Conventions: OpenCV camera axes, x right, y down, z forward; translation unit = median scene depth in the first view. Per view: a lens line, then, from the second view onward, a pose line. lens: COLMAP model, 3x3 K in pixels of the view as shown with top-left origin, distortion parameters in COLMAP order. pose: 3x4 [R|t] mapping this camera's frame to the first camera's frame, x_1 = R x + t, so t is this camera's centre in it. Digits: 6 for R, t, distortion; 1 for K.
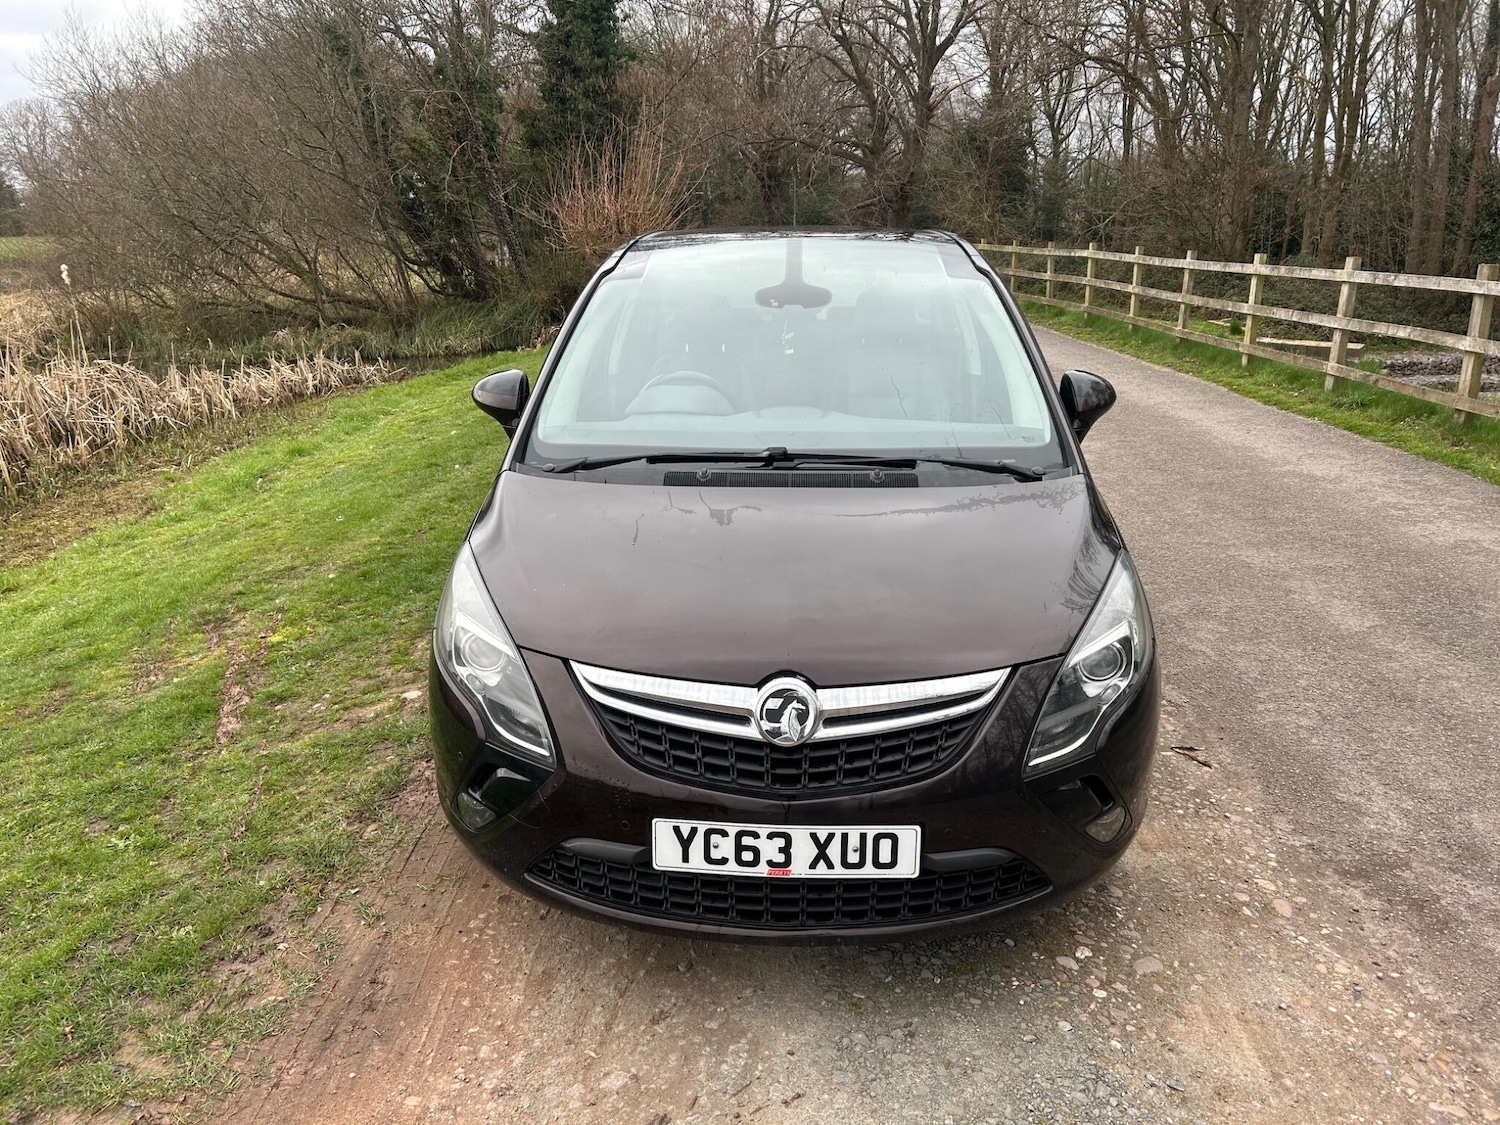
lens RADIAL K [[1115.4, 0, 726.0], [0, 1115.4, 562.3], [0, 0, 1]] dist [0.049664, -0.052252]
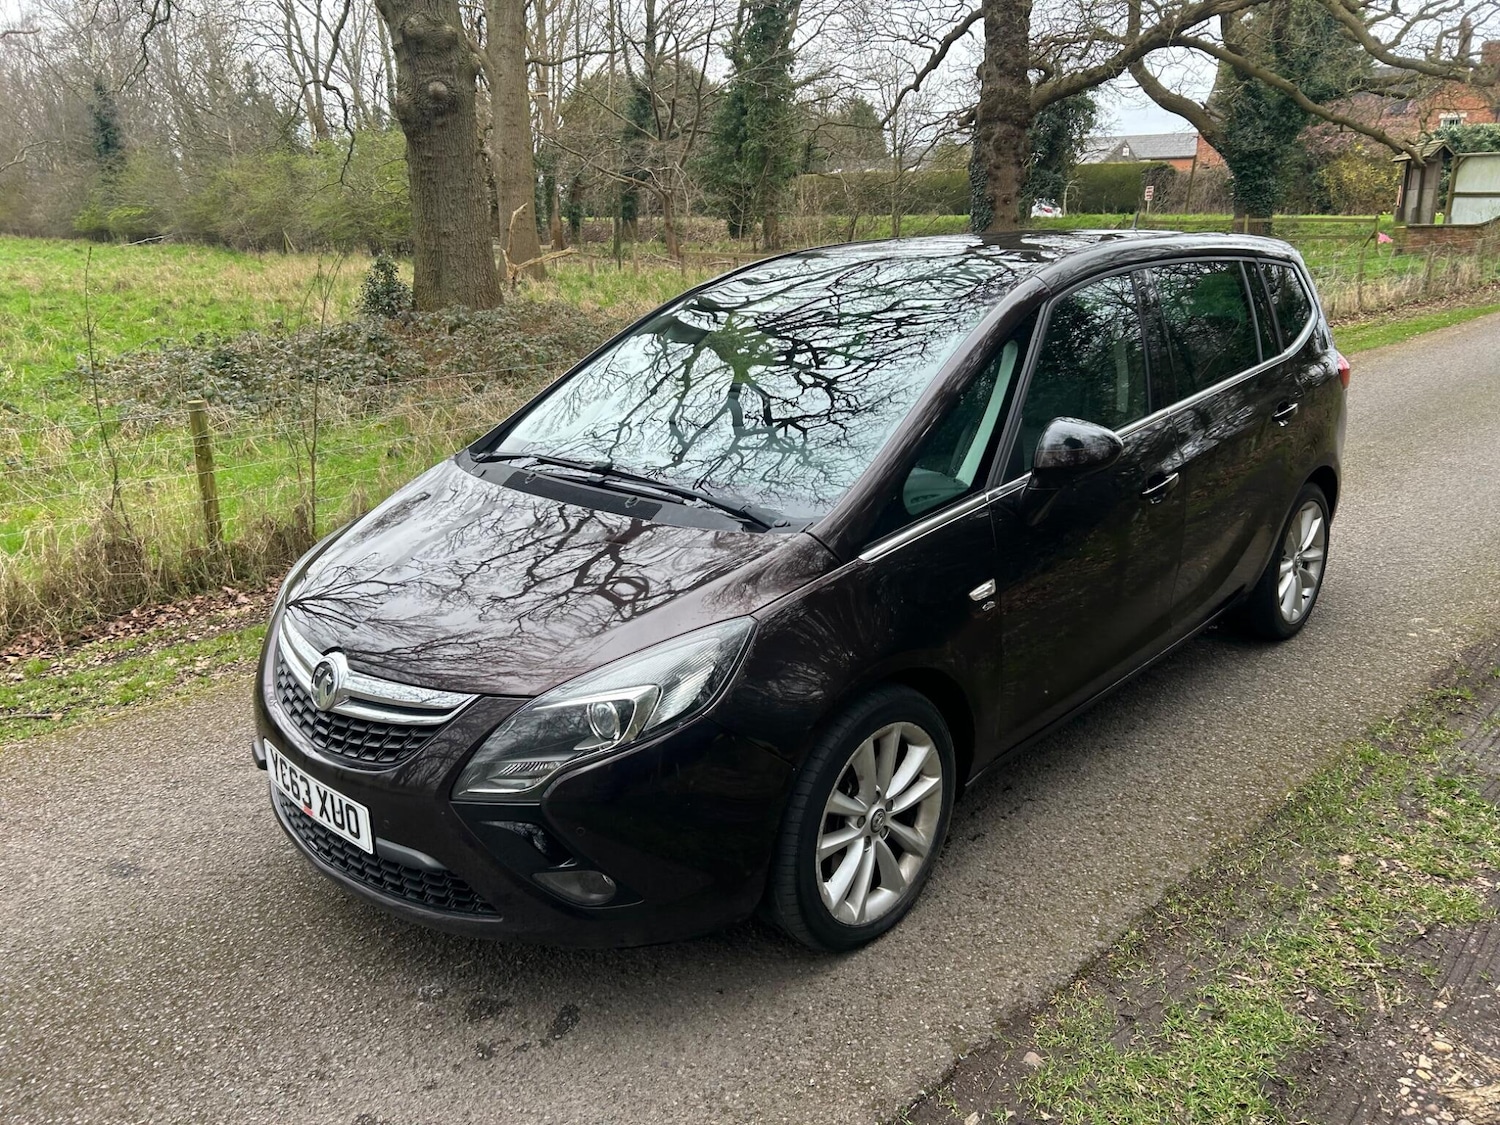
lens RADIAL K [[1115.4, 0, 755.0], [0, 1115.4, 548.4], [0, 0, 1]] dist [0.049664, -0.052252]
pose [[0.753811, 0.170339, -0.634629, 1.098929], [-0.163963, 0.984025, 0.069364, -0.156672], [0.636306, 0.051768, 0.769698, 0.358822]]
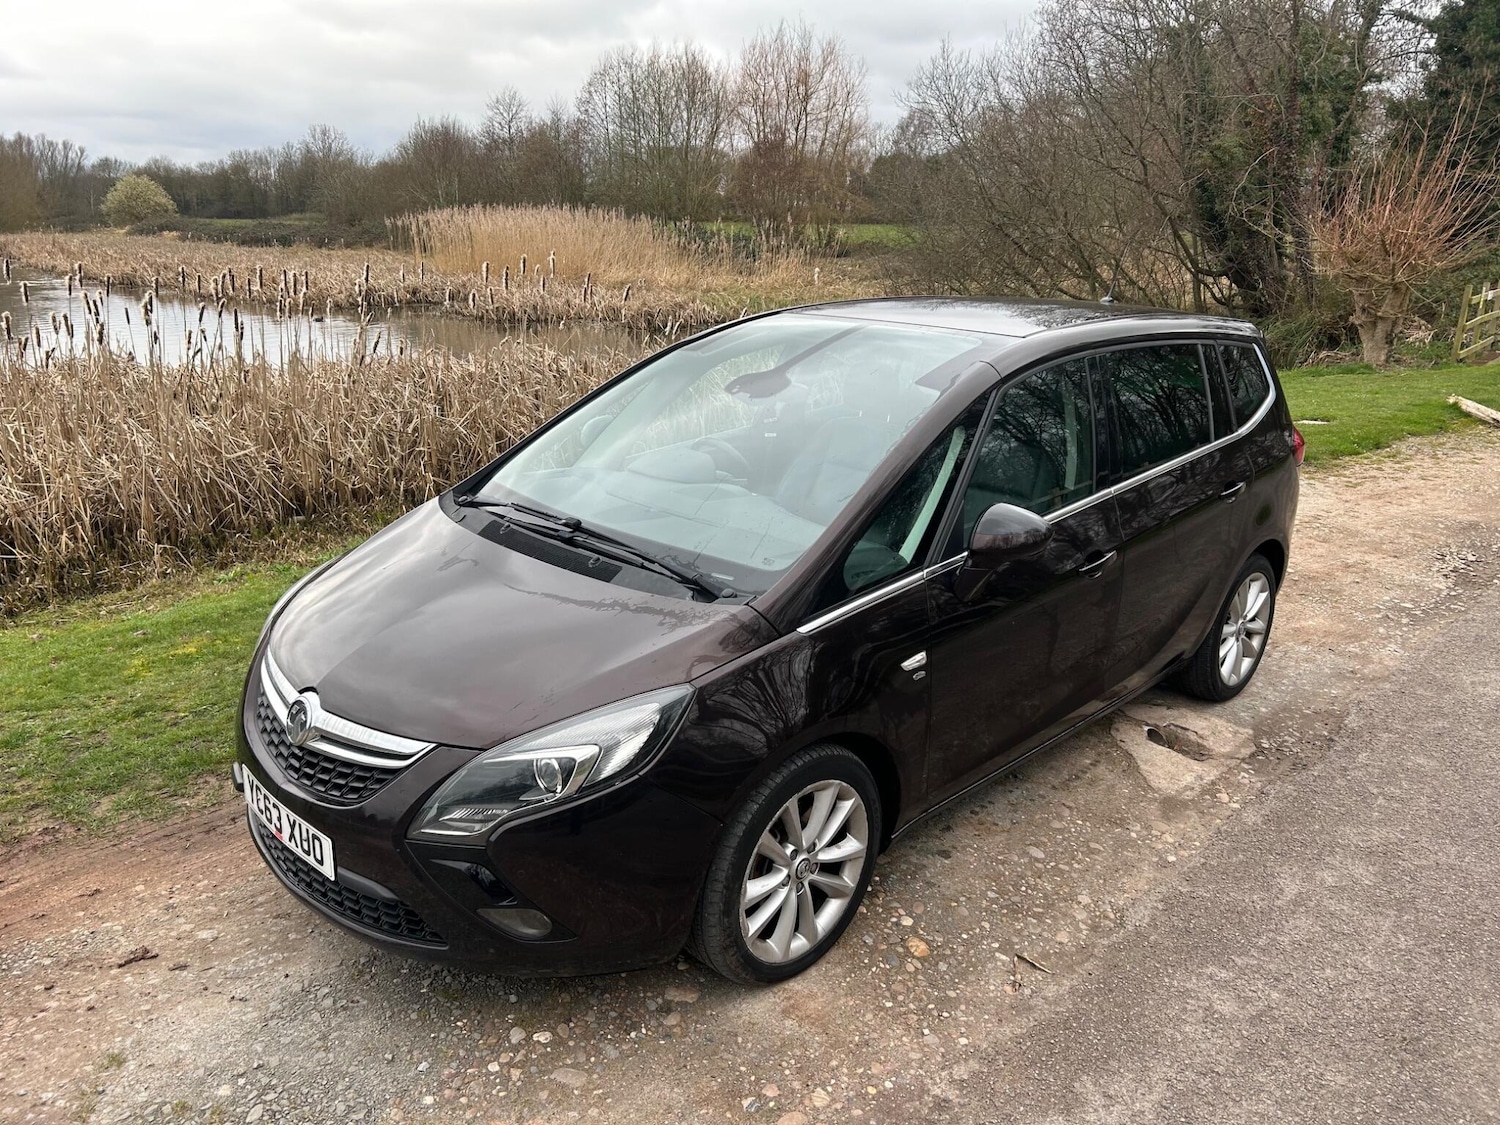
lens RADIAL K [[1115.4, 0, 764.9], [0, 1115.4, 567.8], [0, 0, 1]] dist [0.049664, -0.052252]
pose [[0.744506, 0.224241, -0.628830, 1.197451], [-0.217439, 0.971992, 0.089176, -0.259287], [0.631215, 0.070340, 0.772412, 0.318651]]
